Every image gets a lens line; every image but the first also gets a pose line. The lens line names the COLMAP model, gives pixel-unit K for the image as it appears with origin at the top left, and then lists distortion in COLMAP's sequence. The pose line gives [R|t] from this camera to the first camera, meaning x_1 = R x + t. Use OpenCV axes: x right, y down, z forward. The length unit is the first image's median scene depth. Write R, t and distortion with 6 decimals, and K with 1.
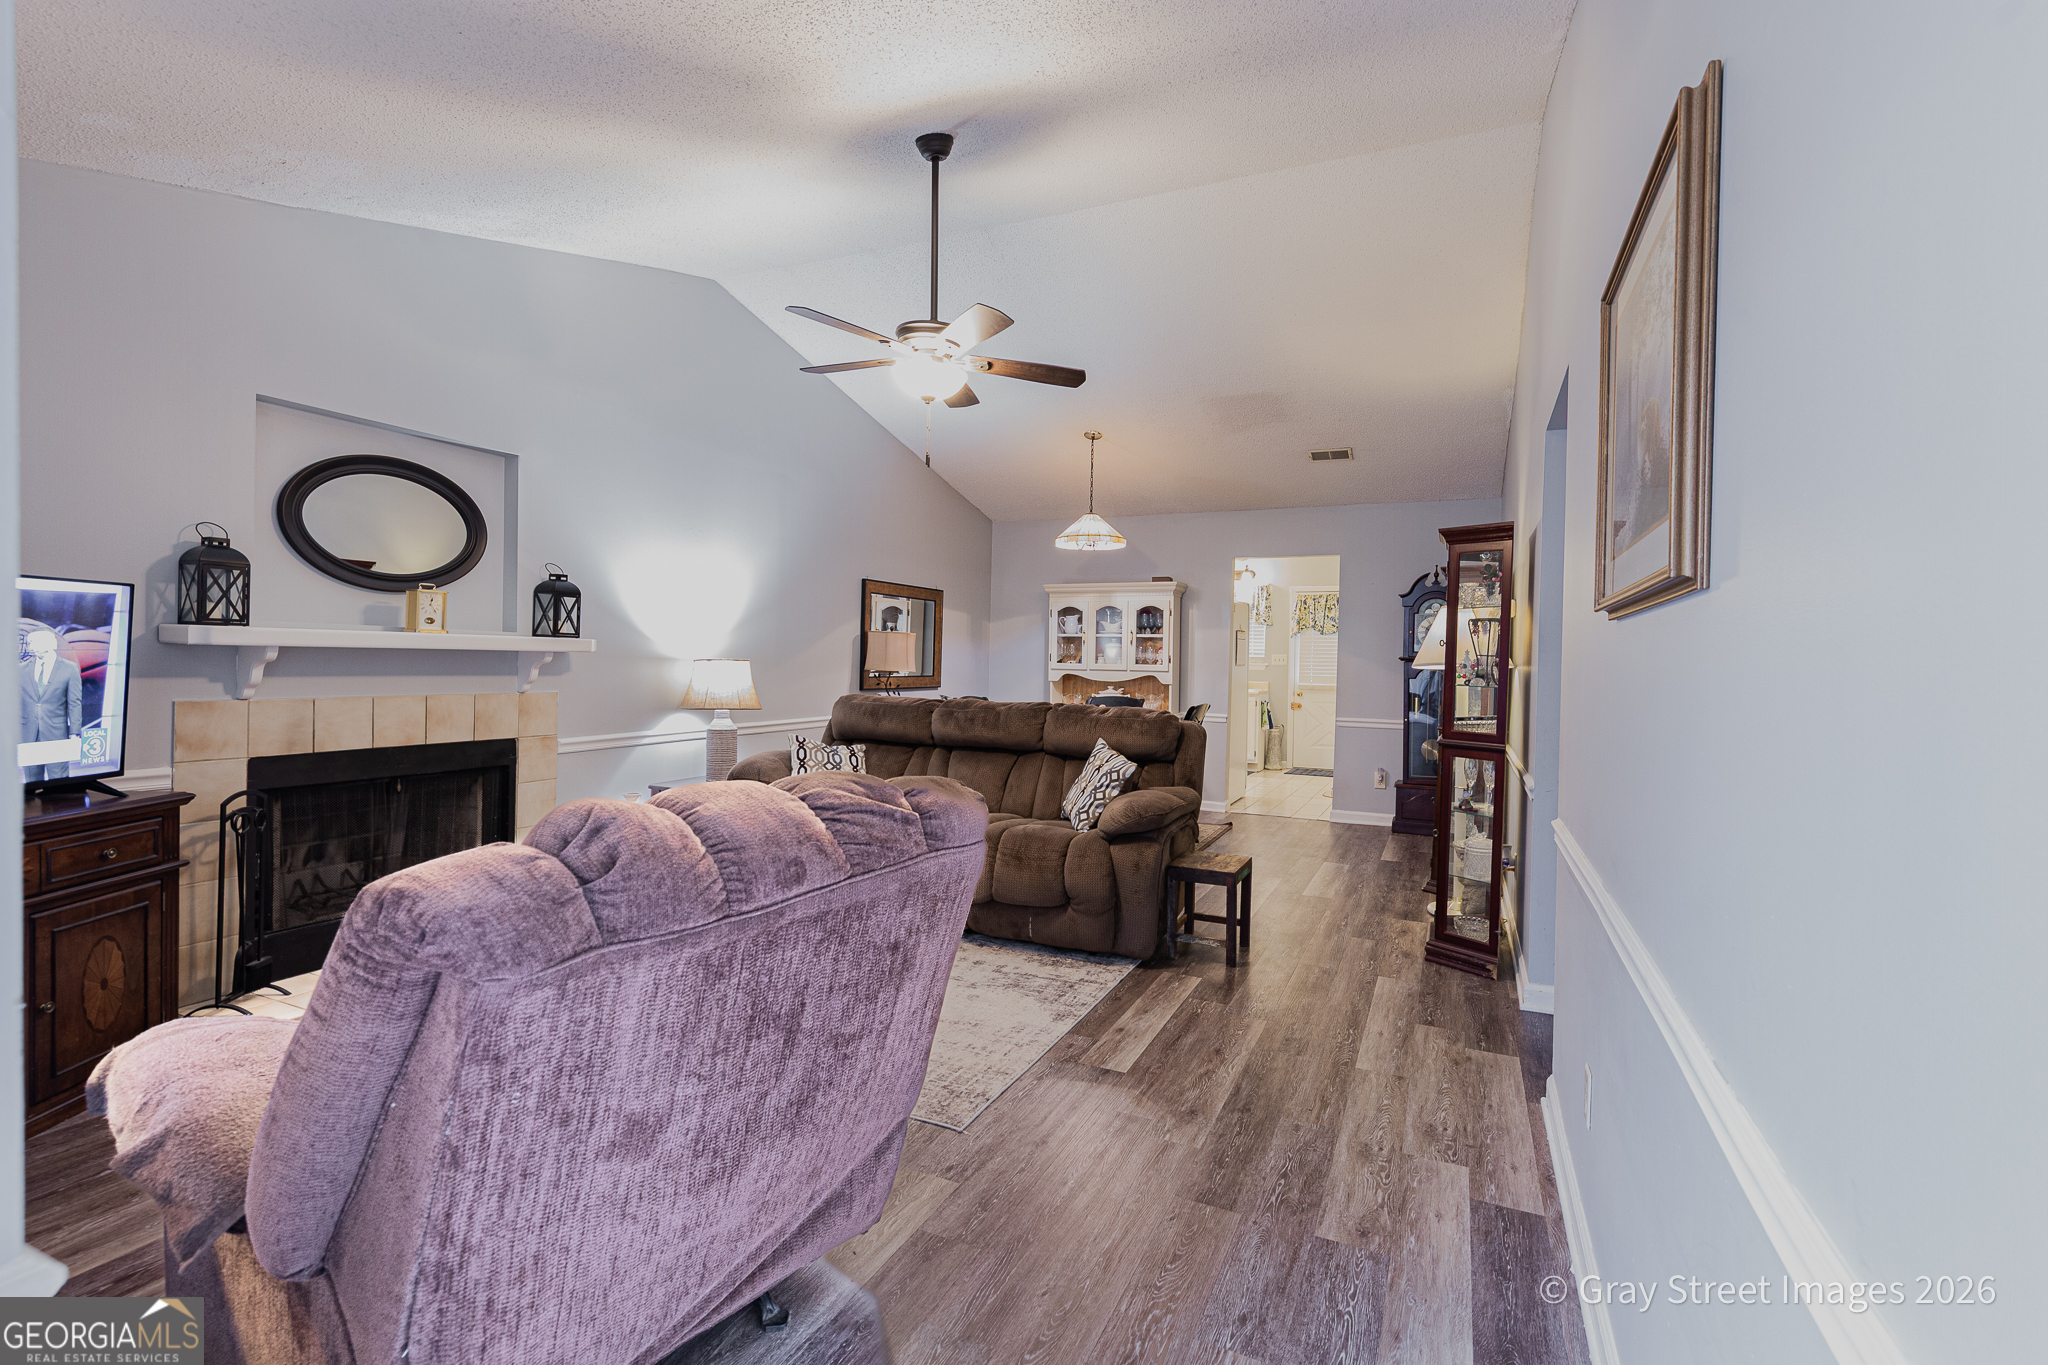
lens RADIAL K [[929.7, 0, 1031.1], [0, 929.7, 668.8], [0, 0, 1]] dist [-0.001623, 0.001686]
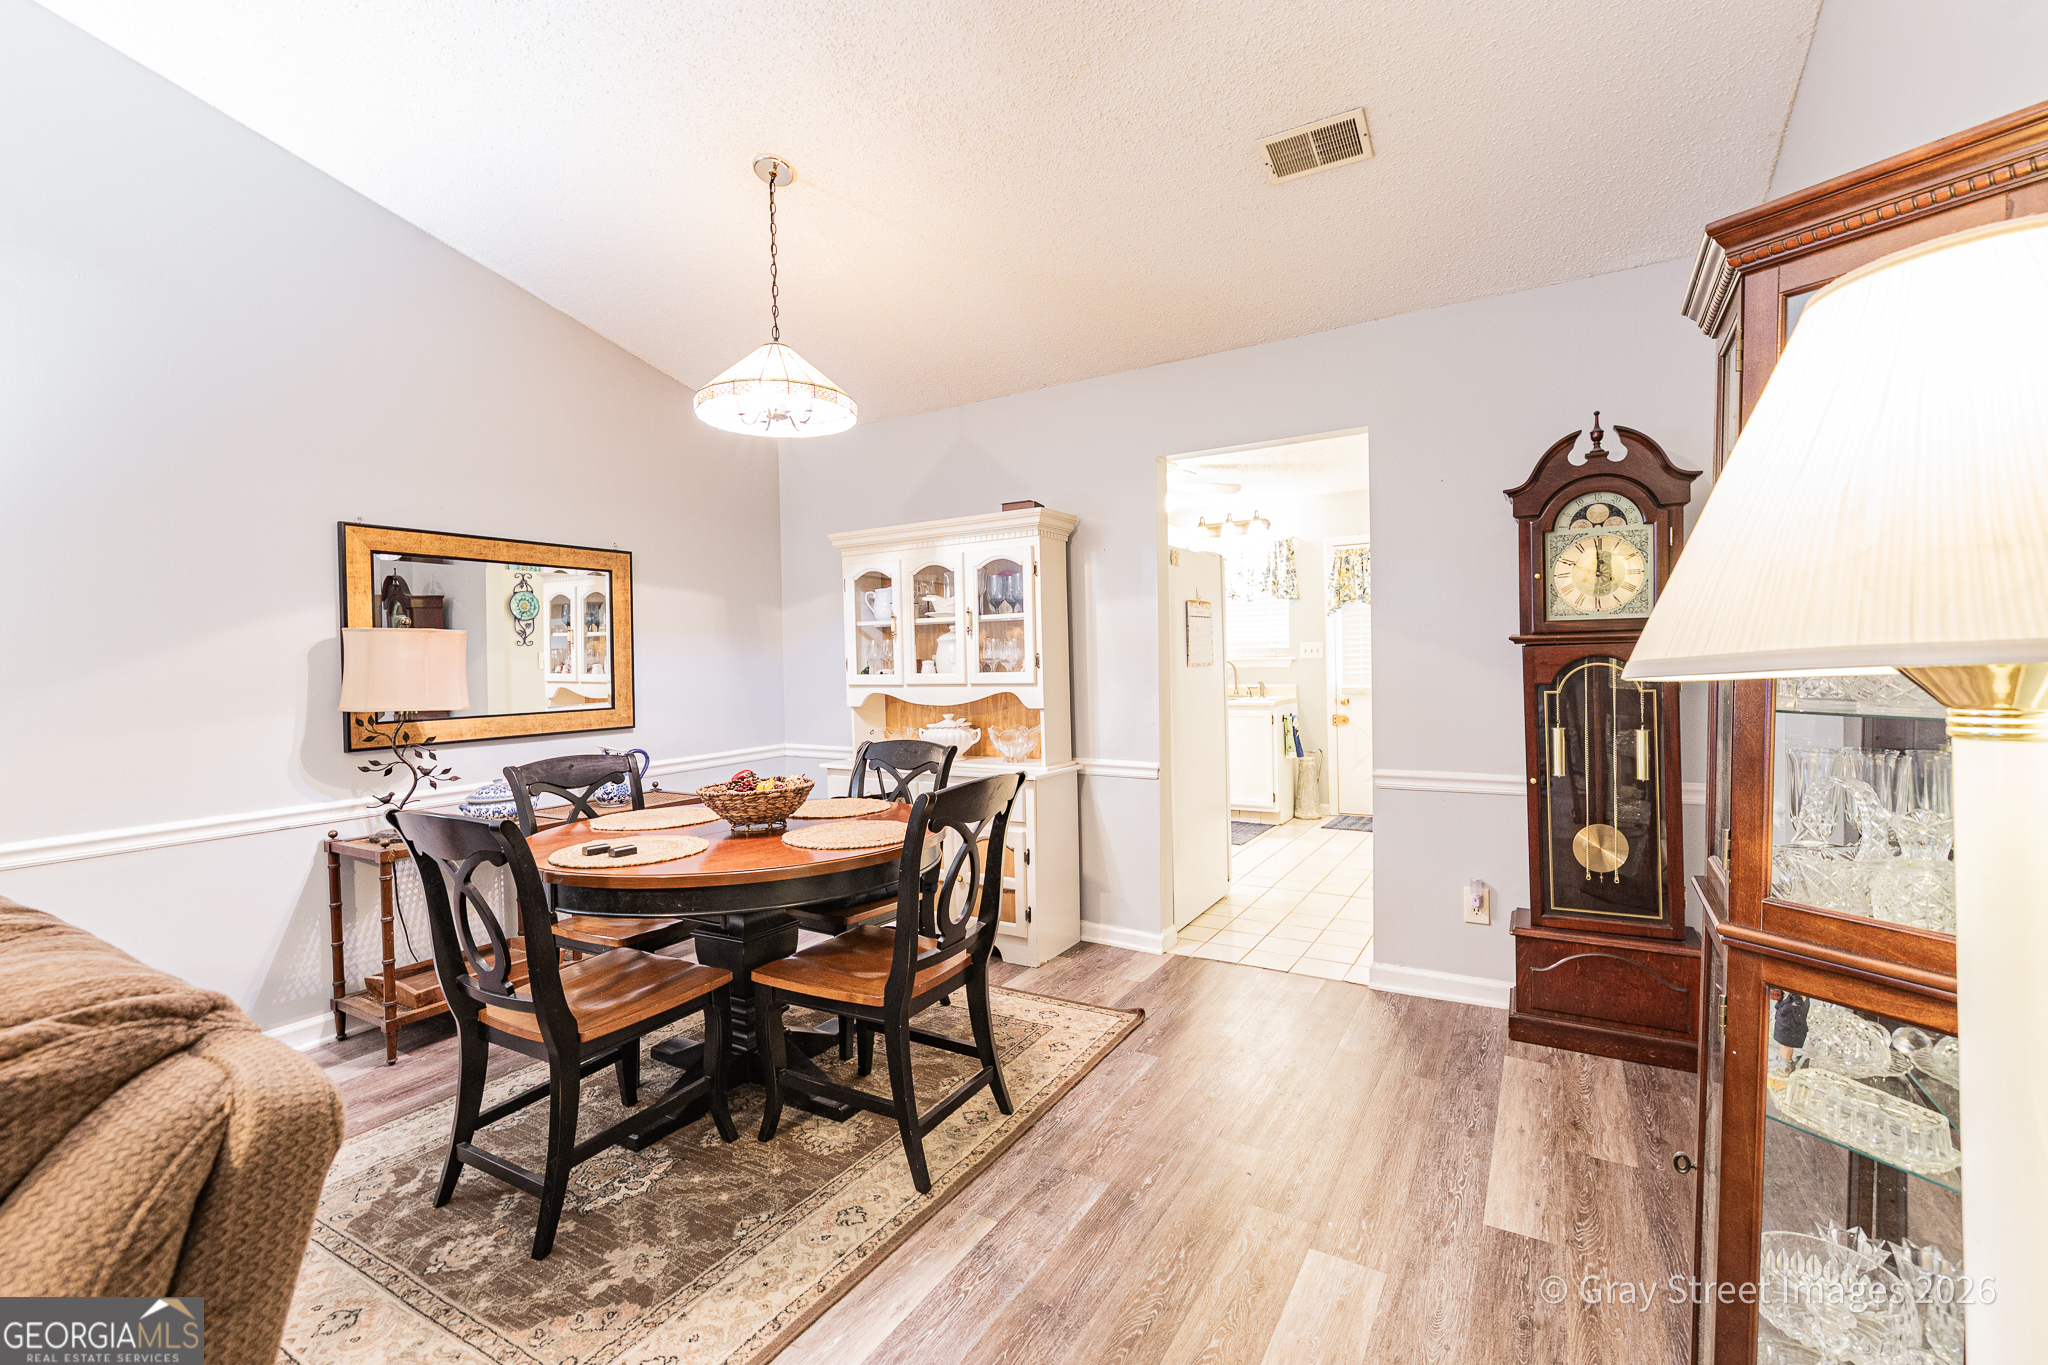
lens RADIAL K [[882.9, 0, 1031.3], [0, 882.9, 669.9], [0, 0, 1]] dist [0.001984, 0.000346]
pose [[0.993229, -0.039013, -0.109428, 0.357820], [0.039180, 0.999232, -0.000625, -0.008647], [0.109368, -0.003666, 0.993995, 0.926315]]
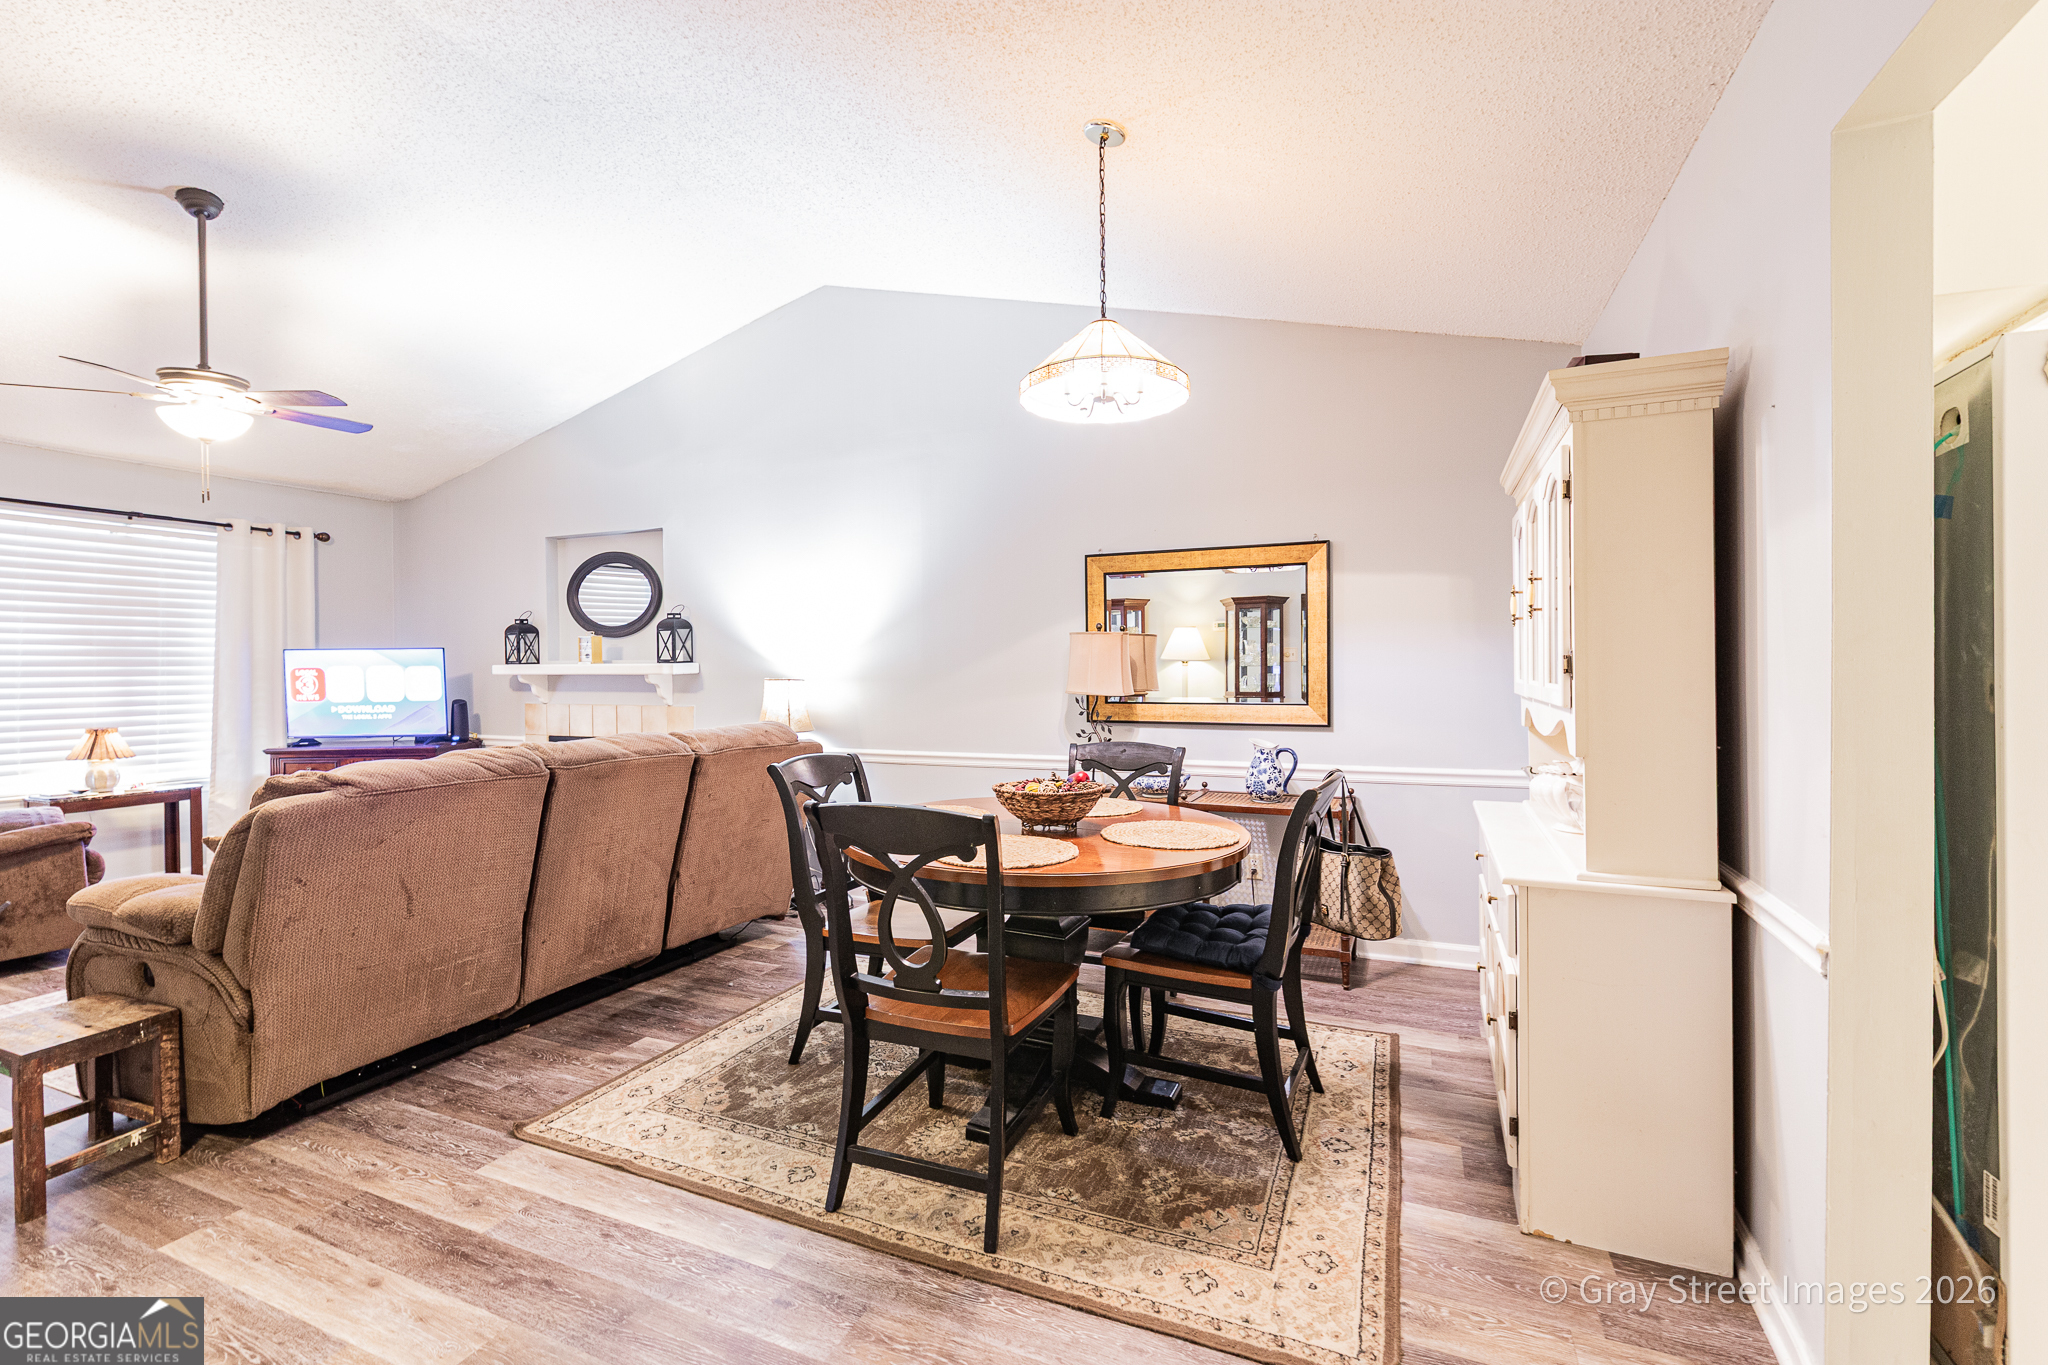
lens RADIAL K [[882.9, 0, 1027.3], [0, 882.9, 672.5], [0, 0, 1]] dist [0.001984, 0.000346]
pose [[0.015381, -0.012674, -0.999801, 0.721410], [-0.002445, 0.999916, -0.012713, -0.007041], [0.999879, 0.002640, 0.015349, 1.510474]]
